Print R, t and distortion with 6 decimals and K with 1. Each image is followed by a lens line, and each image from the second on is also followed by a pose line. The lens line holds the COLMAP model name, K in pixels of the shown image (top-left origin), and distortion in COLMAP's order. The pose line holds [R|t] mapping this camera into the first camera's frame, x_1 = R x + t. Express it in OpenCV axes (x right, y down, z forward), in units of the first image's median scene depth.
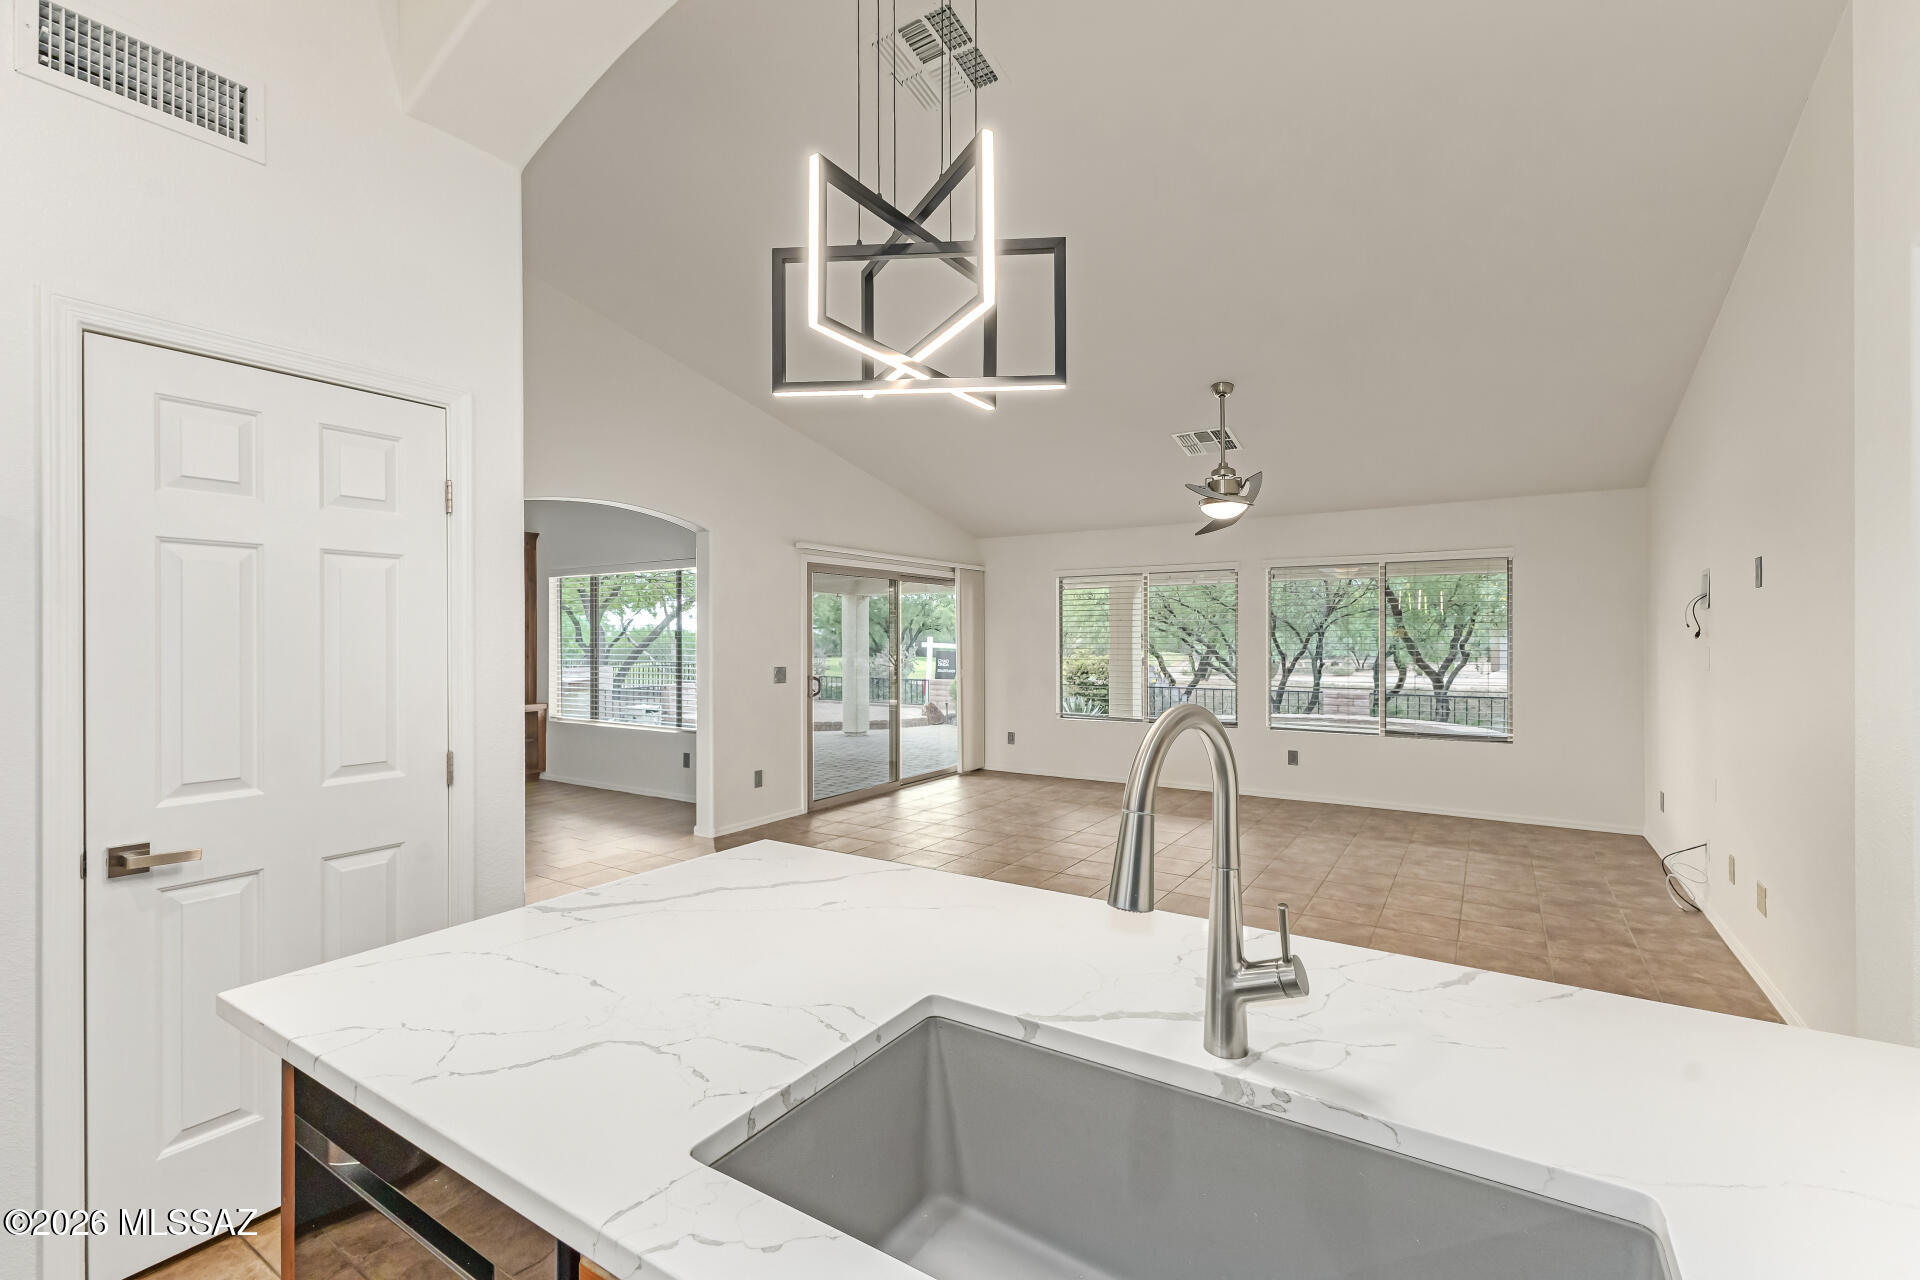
lens RADIAL K [[829.7, 0, 961.6], [0, 829.7, 638.4], [0, 0, 1]] dist [0.009110, 0.000112]
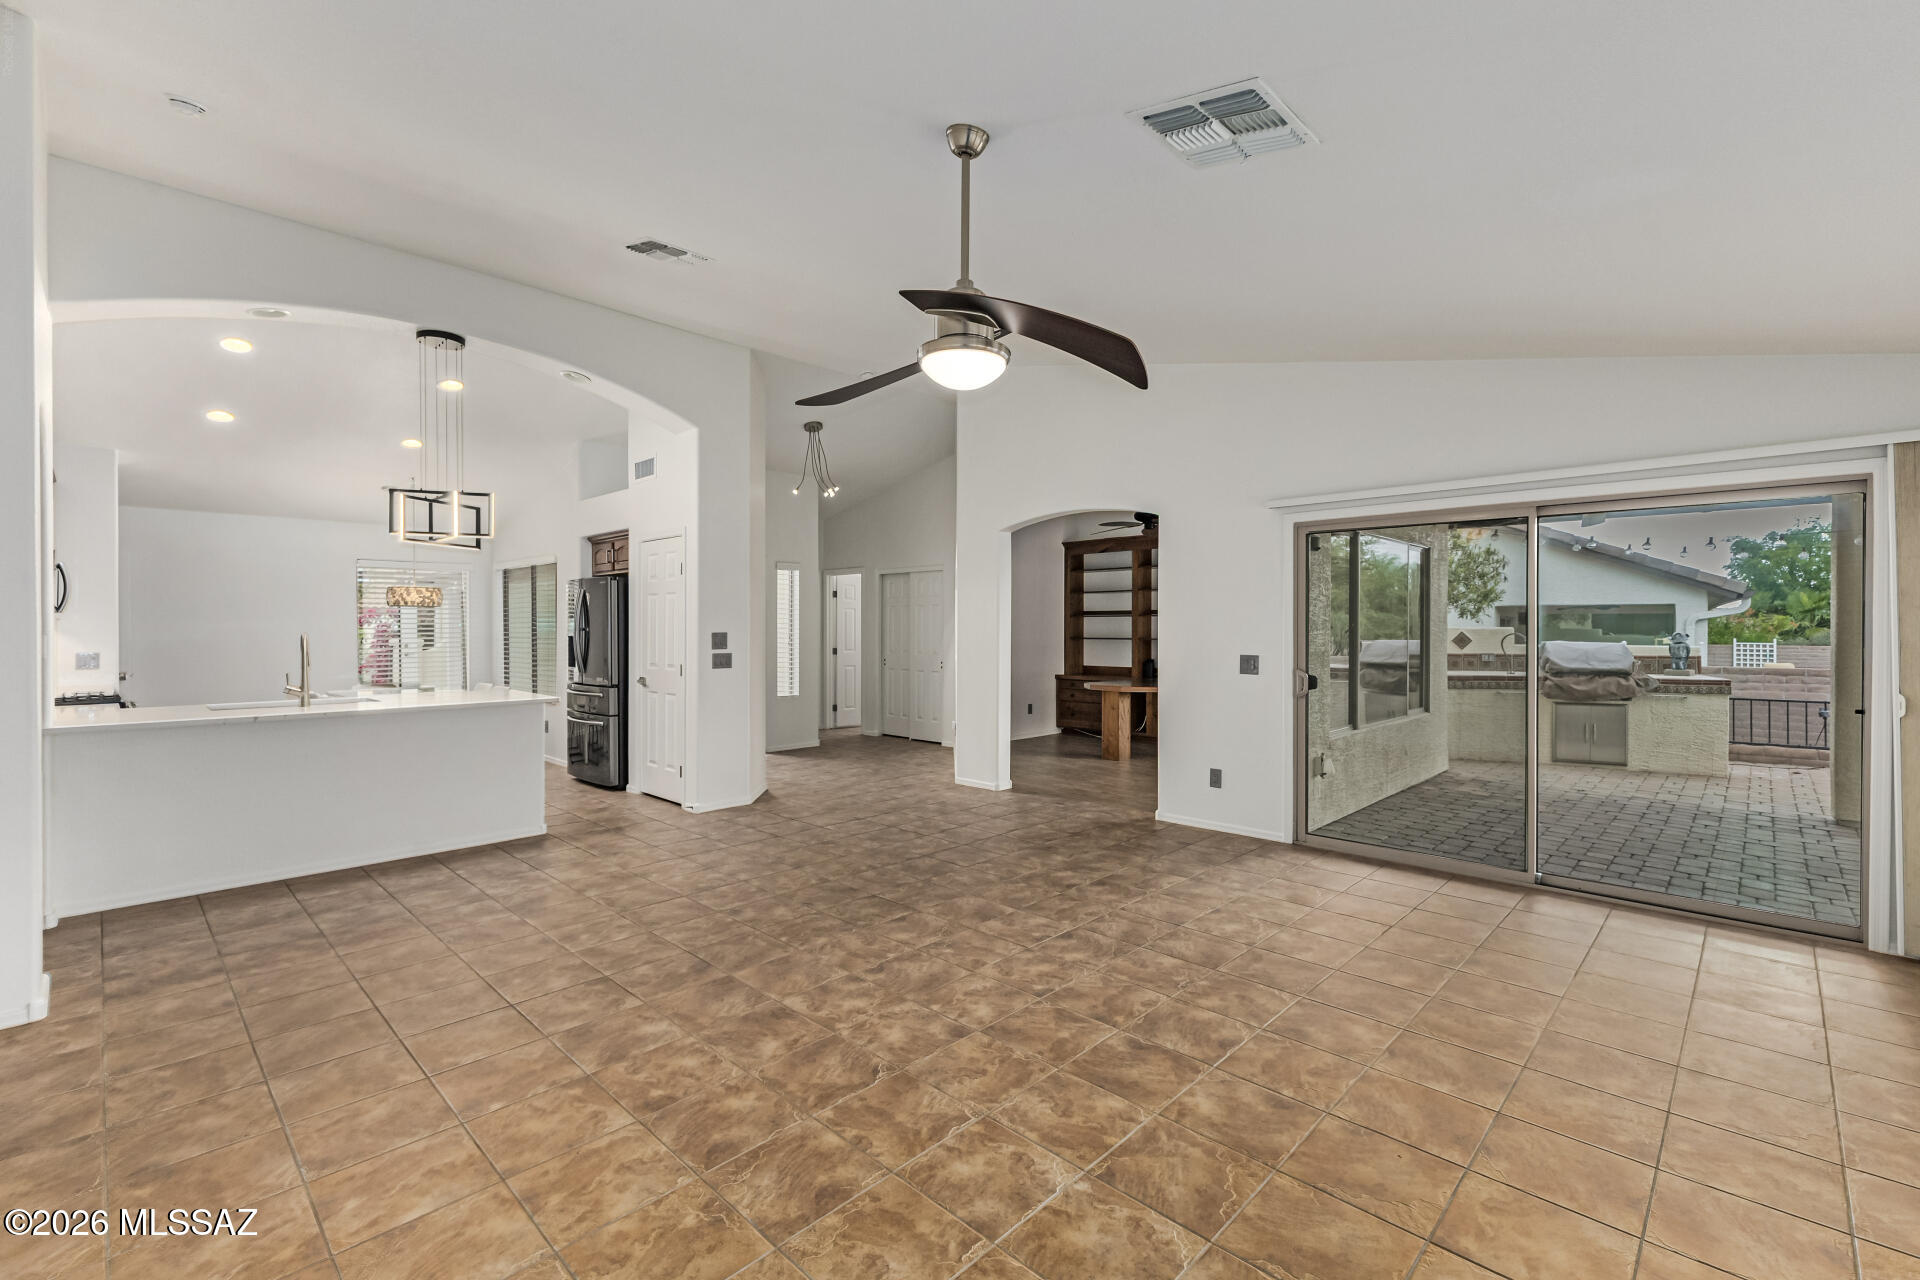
lens RADIAL K [[829.7, 0, 963.3], [0, 829.7, 632.9], [0, 0, 1]] dist [0.009110, 0.000112]
pose [[-0.201644, 0.007752, -0.979428, 0.732621], [0.000180, 0.999969, 0.007877, 0.005978], [0.979459, 0.001412, -0.201639, 0.975062]]
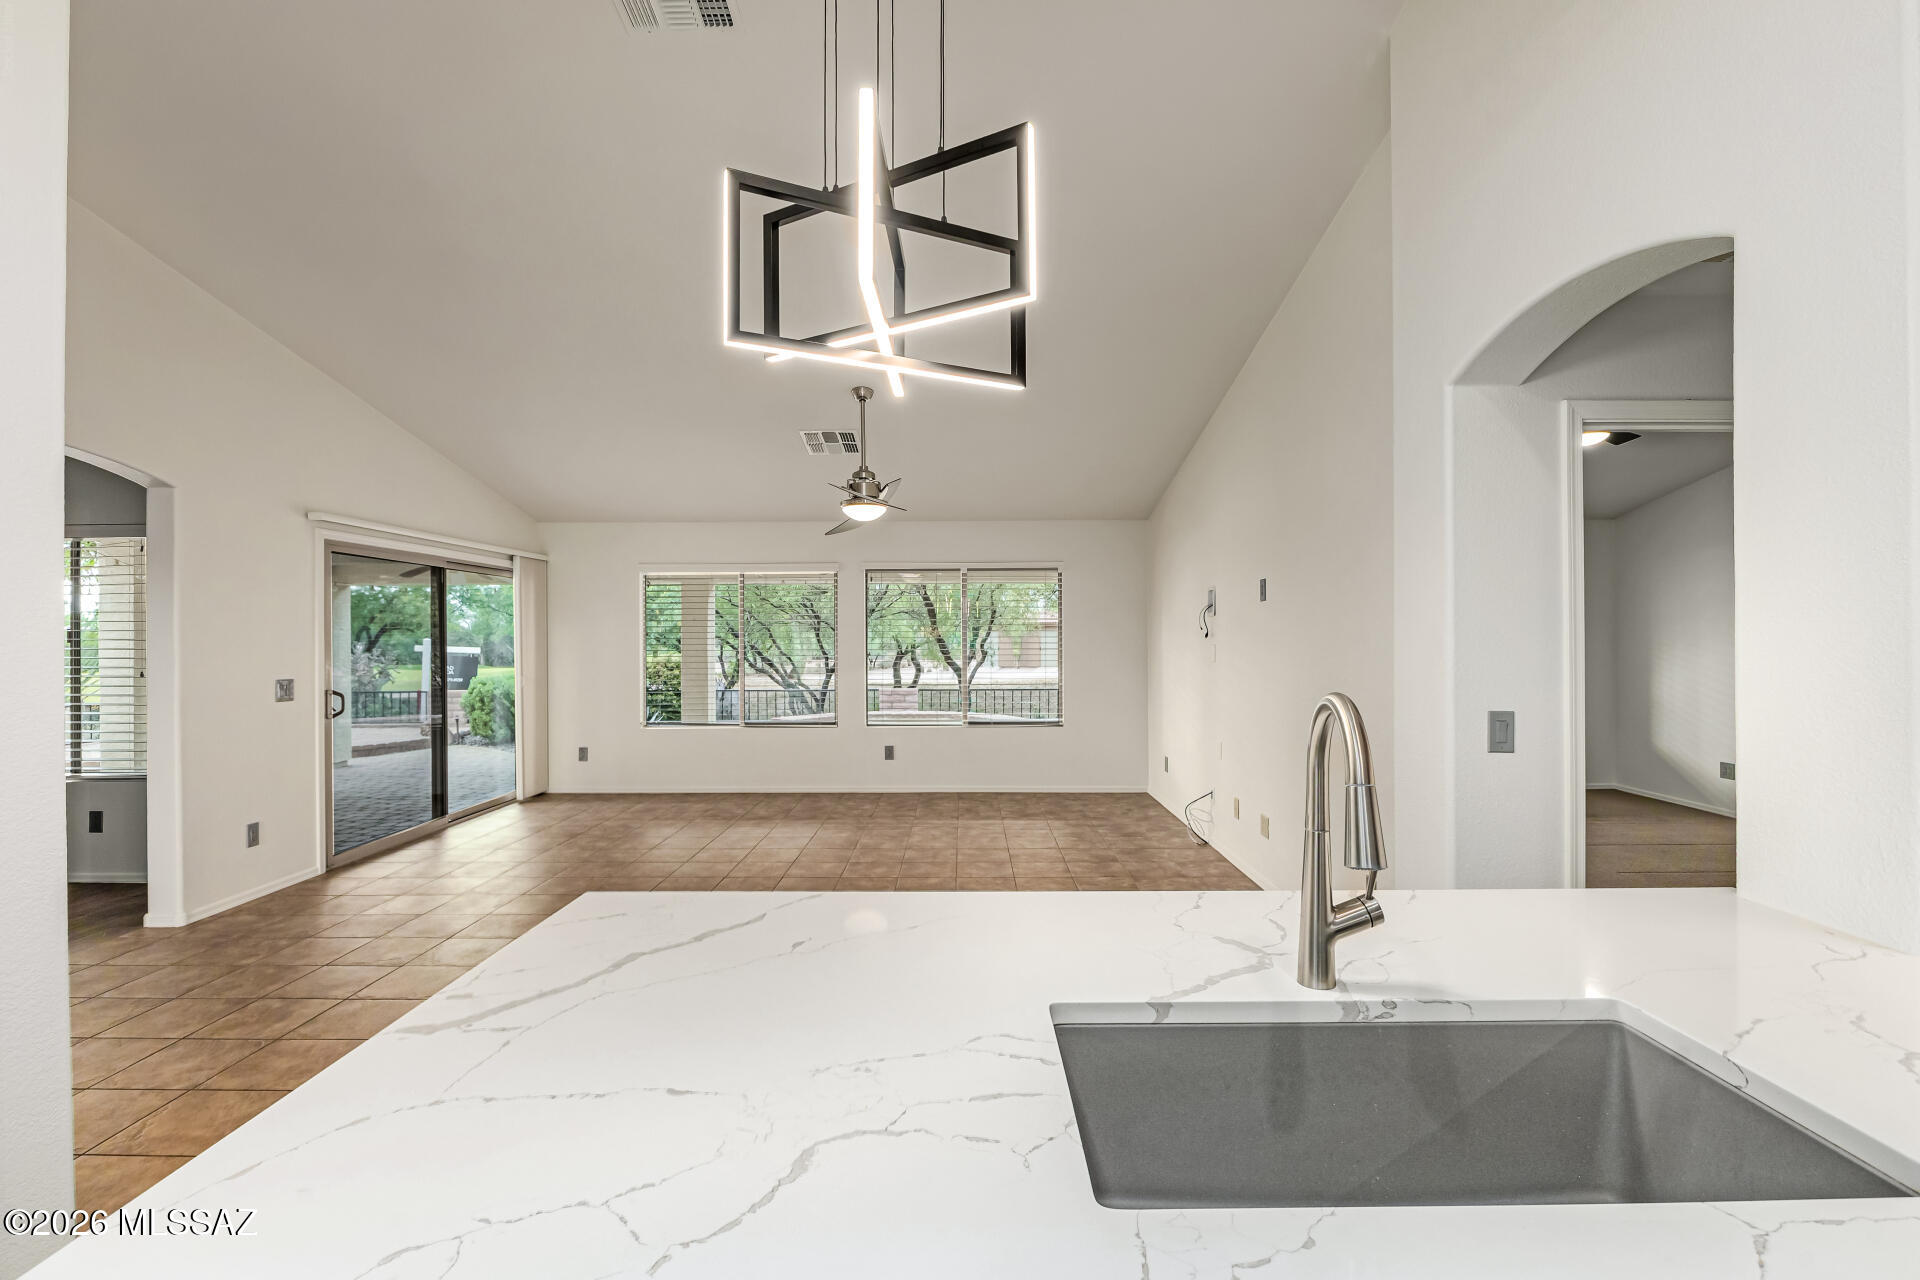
lens RADIAL K [[860.0, 0, 962.1], [0, 860.0, 637.4], [0, 0, 1]] dist [-0.007252, 0.001148]
pose [[0.844993, -0.001571, 0.534776, -0.129323], [0.002977, 0.999994, -0.001765, 0.000615], [-0.534770, 0.003083, 0.844992, 0.040725]]
